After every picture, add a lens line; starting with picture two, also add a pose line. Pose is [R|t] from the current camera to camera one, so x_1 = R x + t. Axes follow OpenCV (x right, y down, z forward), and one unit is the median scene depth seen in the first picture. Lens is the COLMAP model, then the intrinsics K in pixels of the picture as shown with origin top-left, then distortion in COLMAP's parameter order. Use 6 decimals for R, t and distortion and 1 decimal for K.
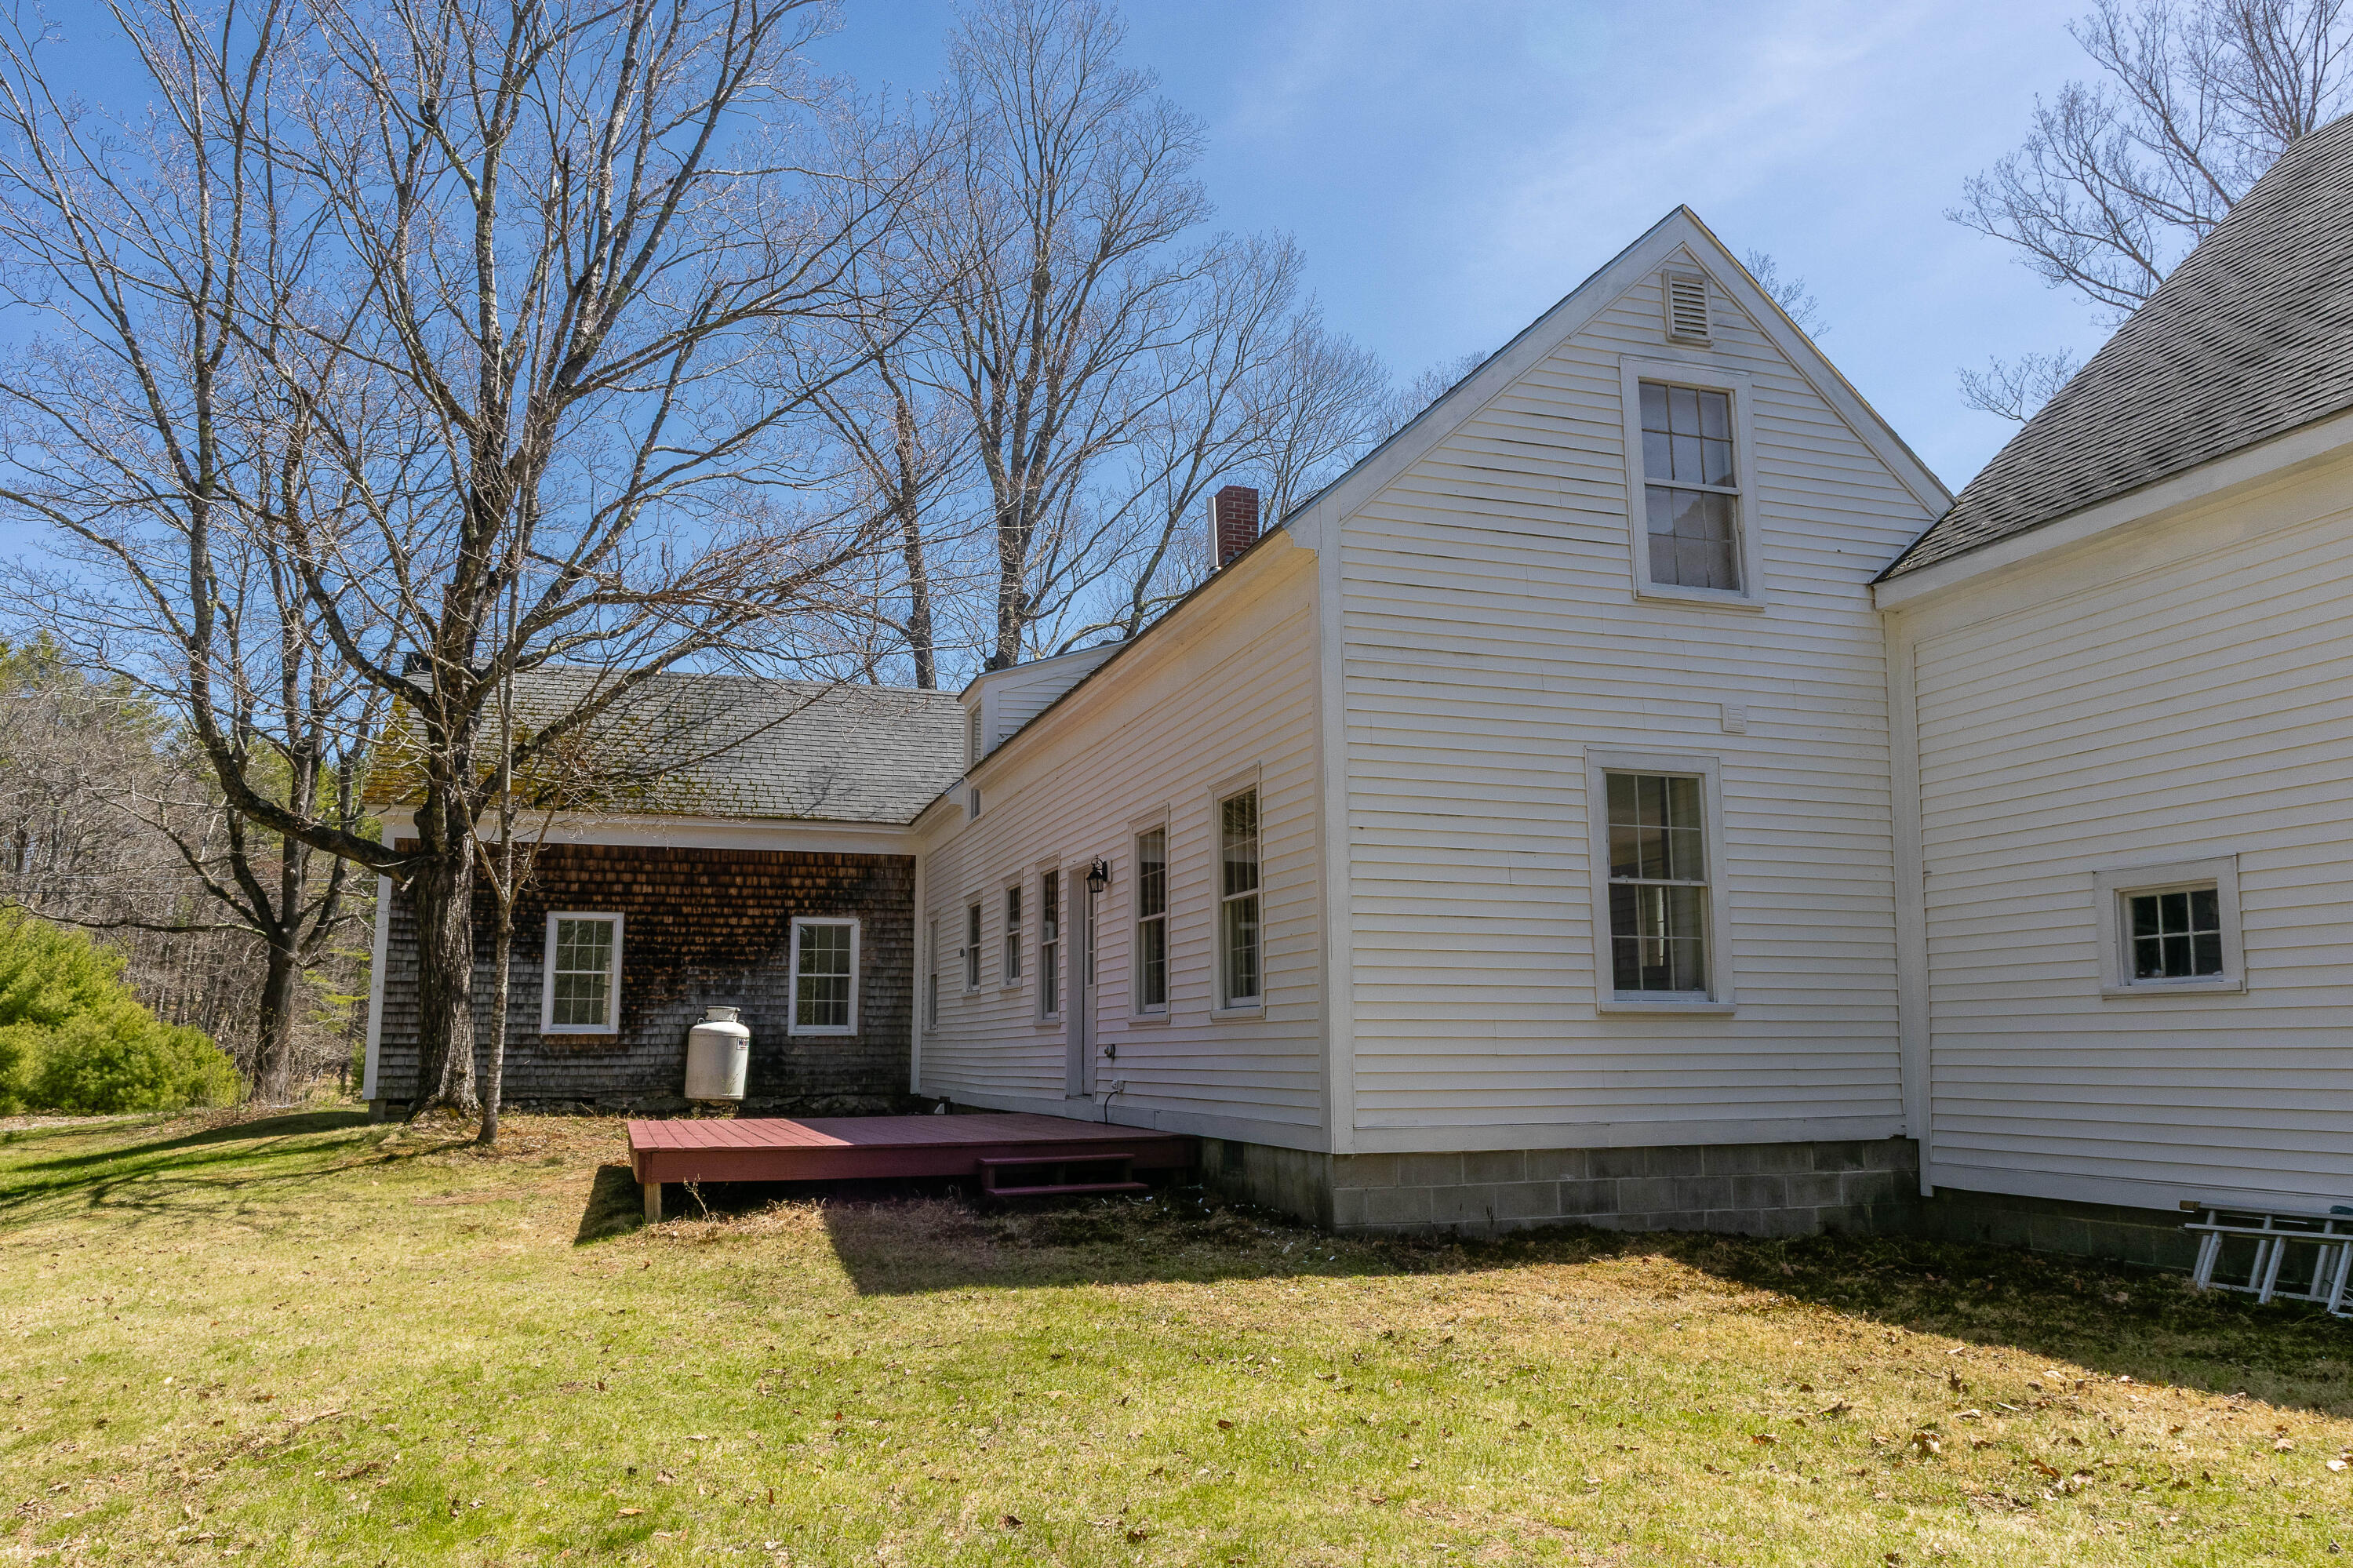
lens RADIAL K [[1623.2, 0, 1174.2], [0, 1623.2, 796.2], [0, 0, 1]] dist [-0.001274, 0.001815]
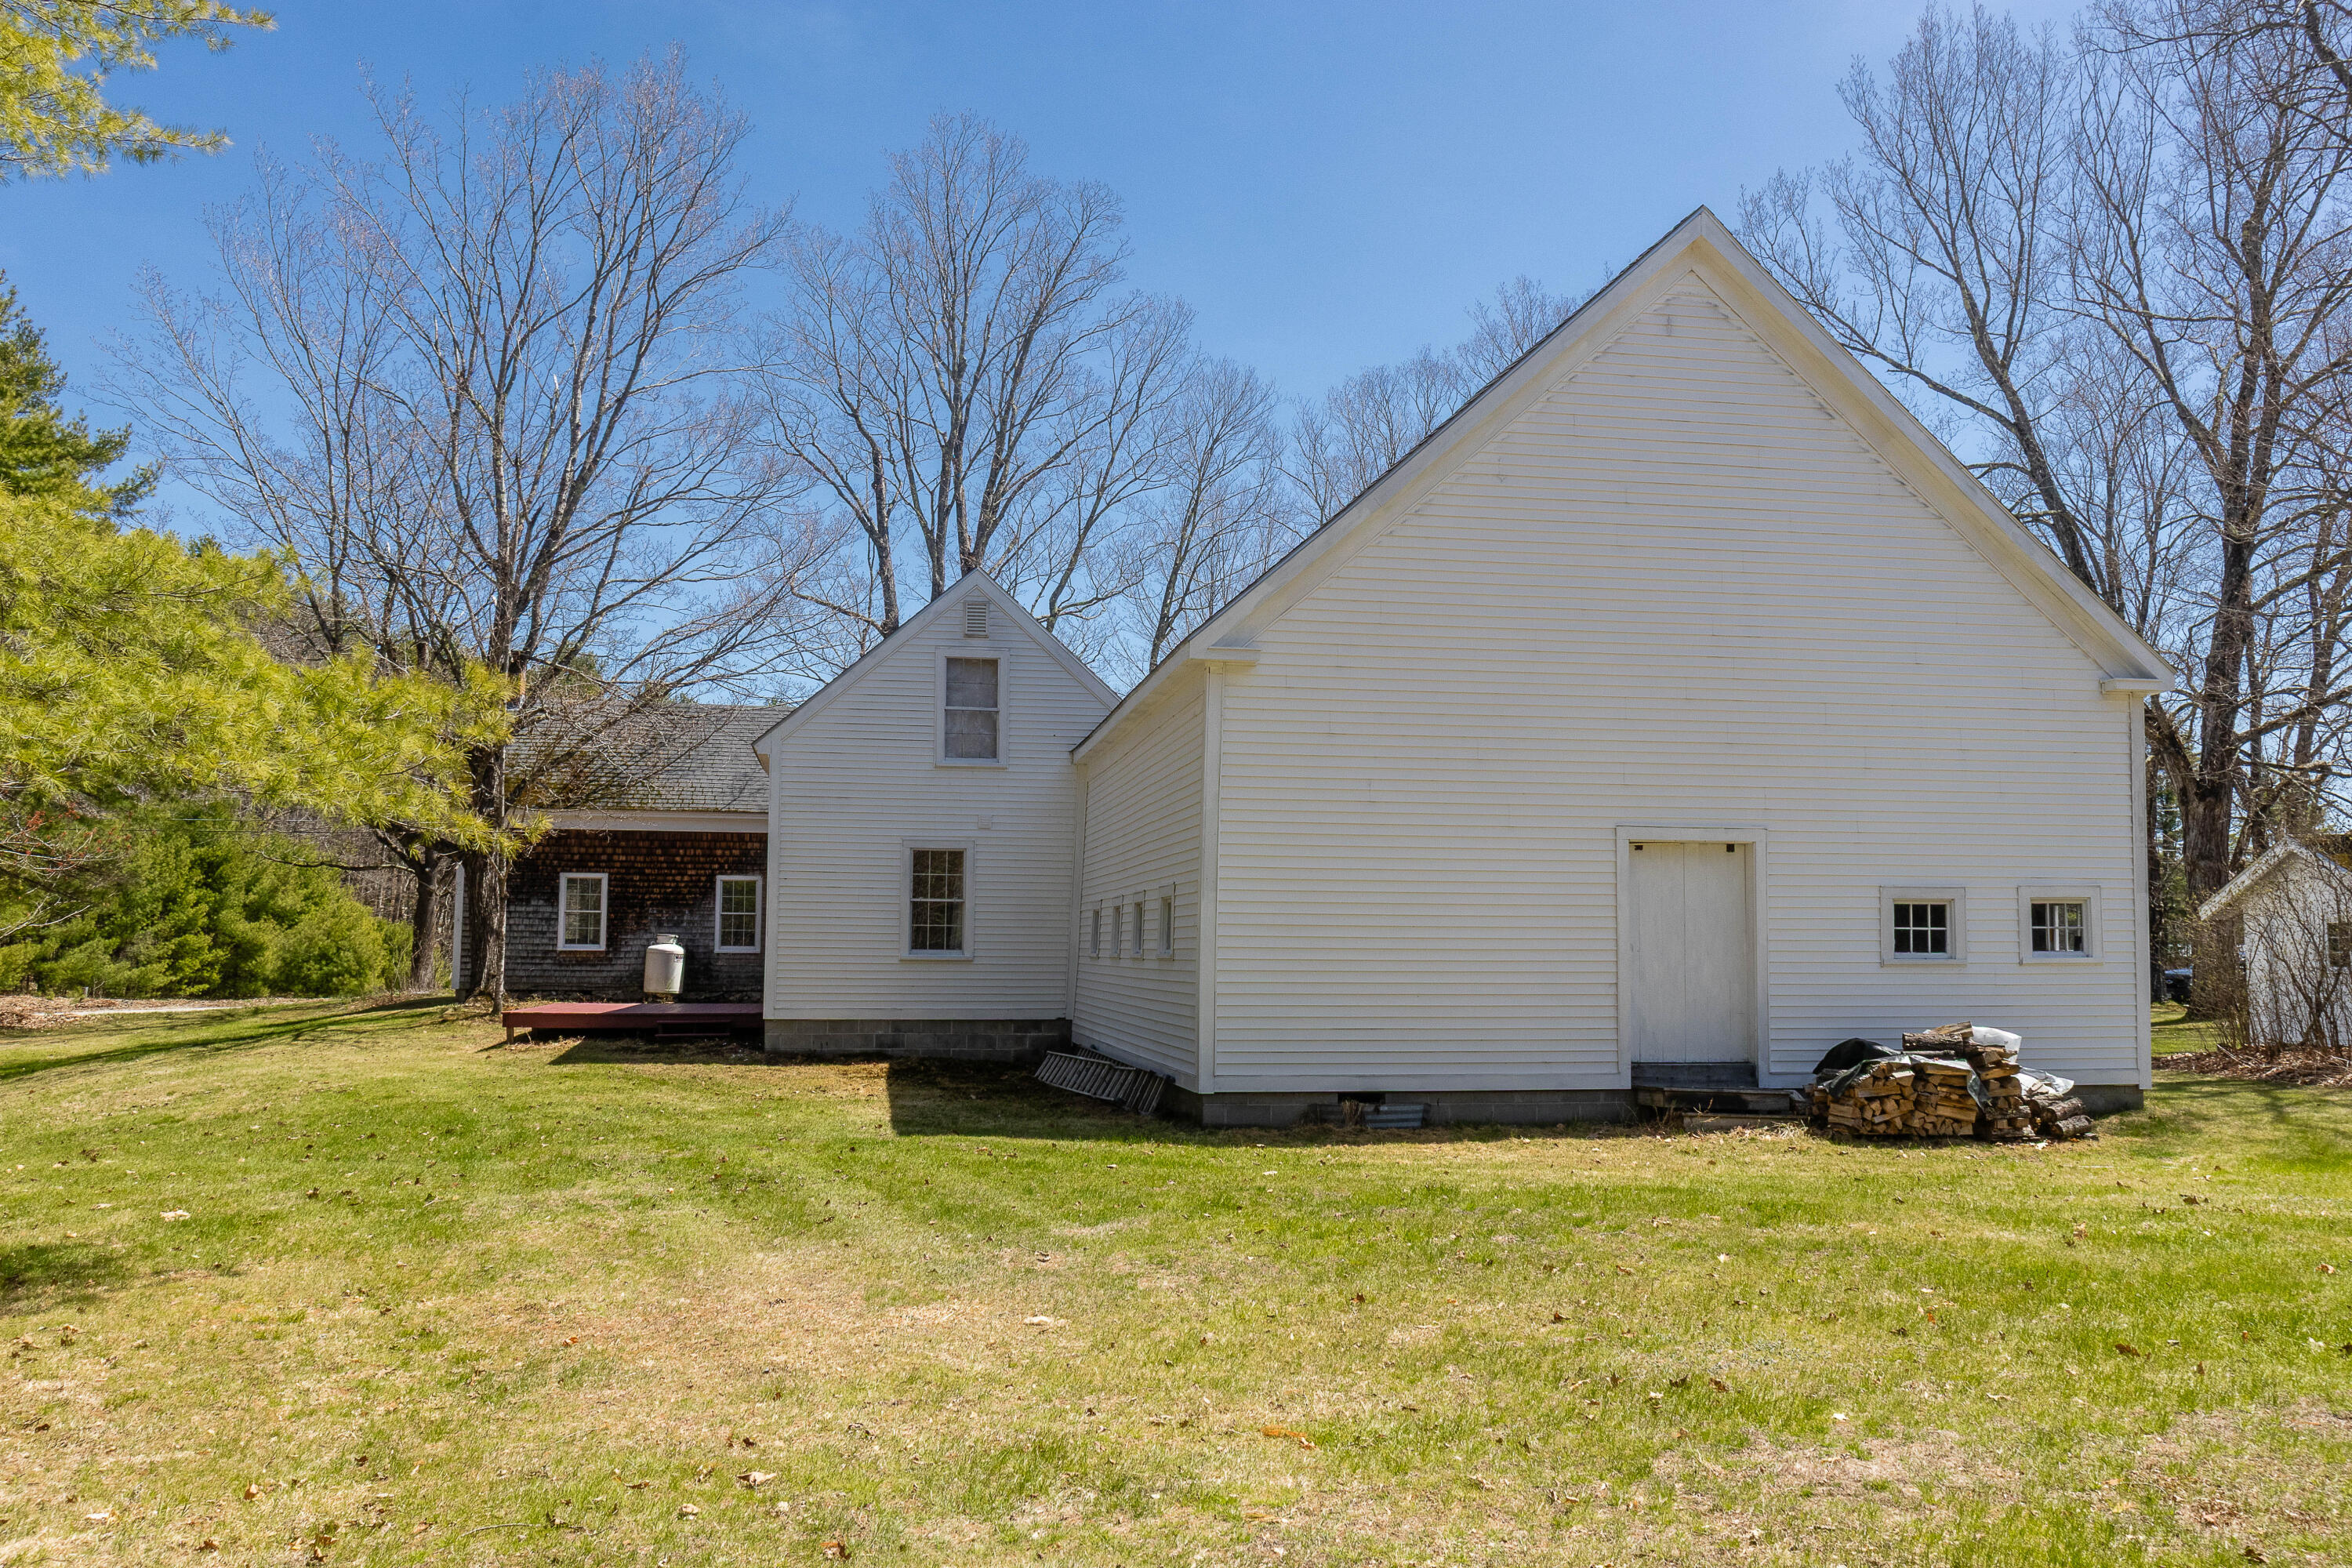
lens RADIAL K [[1829.7, 0, 1179.1], [0, 1829.7, 805.0], [0, 0, 1]] dist [0.003177, -0.001074]
pose [[0.988349, 0.001698, -0.152194, 0.471562], [0.010110, 0.996997, 0.076780, -0.123410], [0.151867, -0.077424, 0.985364, -0.645040]]
